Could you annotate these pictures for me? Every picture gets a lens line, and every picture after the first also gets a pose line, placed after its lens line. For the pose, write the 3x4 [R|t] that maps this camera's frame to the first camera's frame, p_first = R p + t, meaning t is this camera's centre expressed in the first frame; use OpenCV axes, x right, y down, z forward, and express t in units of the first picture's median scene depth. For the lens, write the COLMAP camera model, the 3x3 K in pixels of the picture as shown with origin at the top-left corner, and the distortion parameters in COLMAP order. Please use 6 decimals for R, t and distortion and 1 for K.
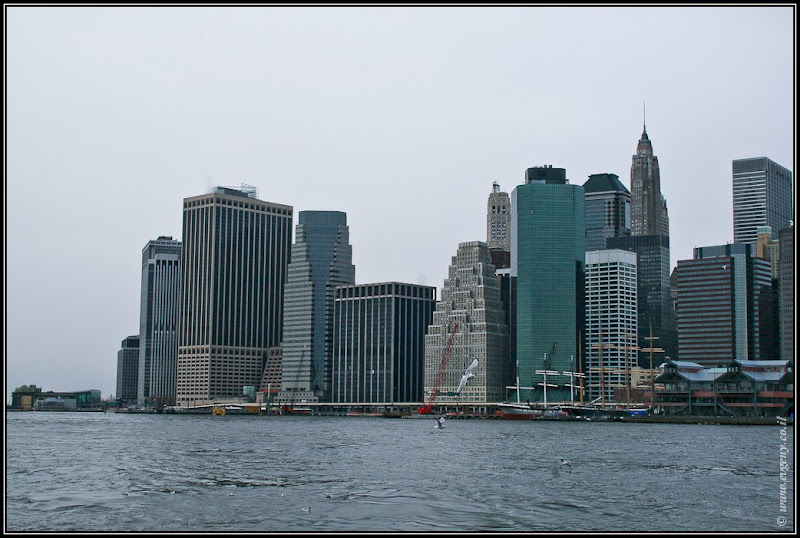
lens RADIAL K [[1210.7, 0, 419.1], [0, 1210.7, 285.5], [0, 0, 1]] dist [-0.005739, 0.073317]
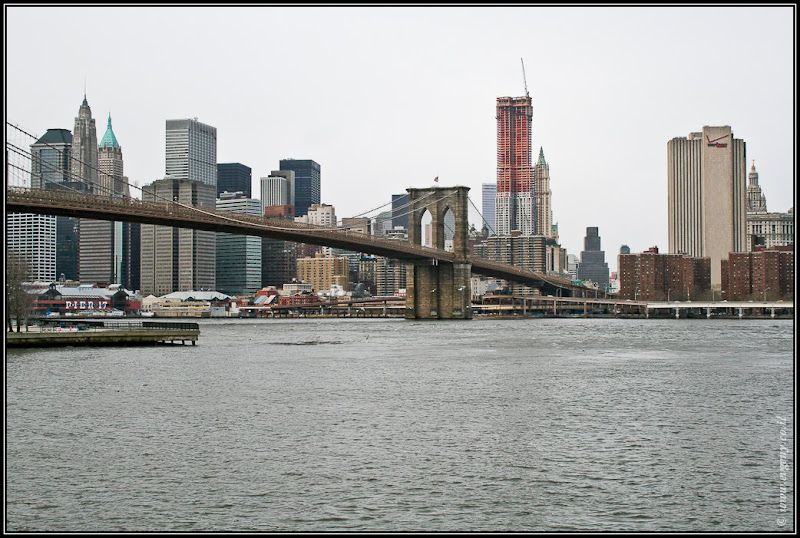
lens RADIAL K [[1210.7, 0, 419.1], [0, 1210.7, 285.5], [0, 0, 1]] dist [-0.005739, 0.073317]
pose [[0.951381, -0.009128, 0.307883, 0.125769], [-0.016589, 0.996592, 0.080807, -0.038344], [-0.307571, -0.081986, 0.947986, -0.375379]]
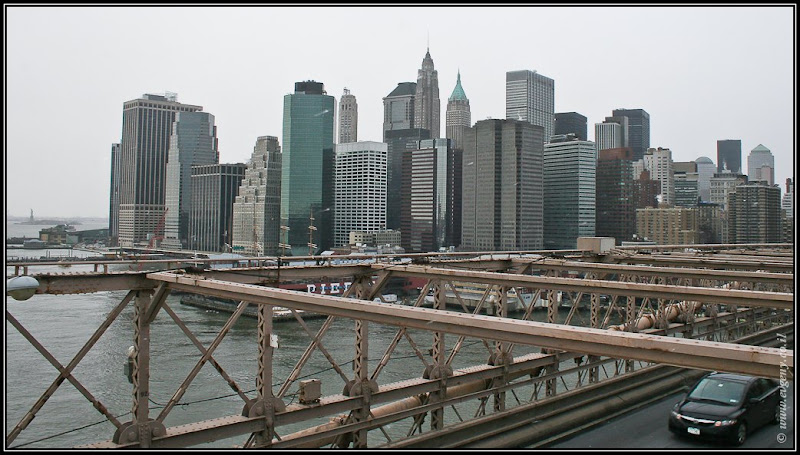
lens RADIAL K [[758.1, 0, 437.4], [0, 758.1, 181.7], [0, 0, 1]] dist [-0.122277, 0.005558]
pose [[0.999698, -0.000746, -0.024564, 0.219846], [0.002008, 0.998677, 0.051386, -0.023444], [0.024493, -0.051420, 0.998377, 0.125646]]
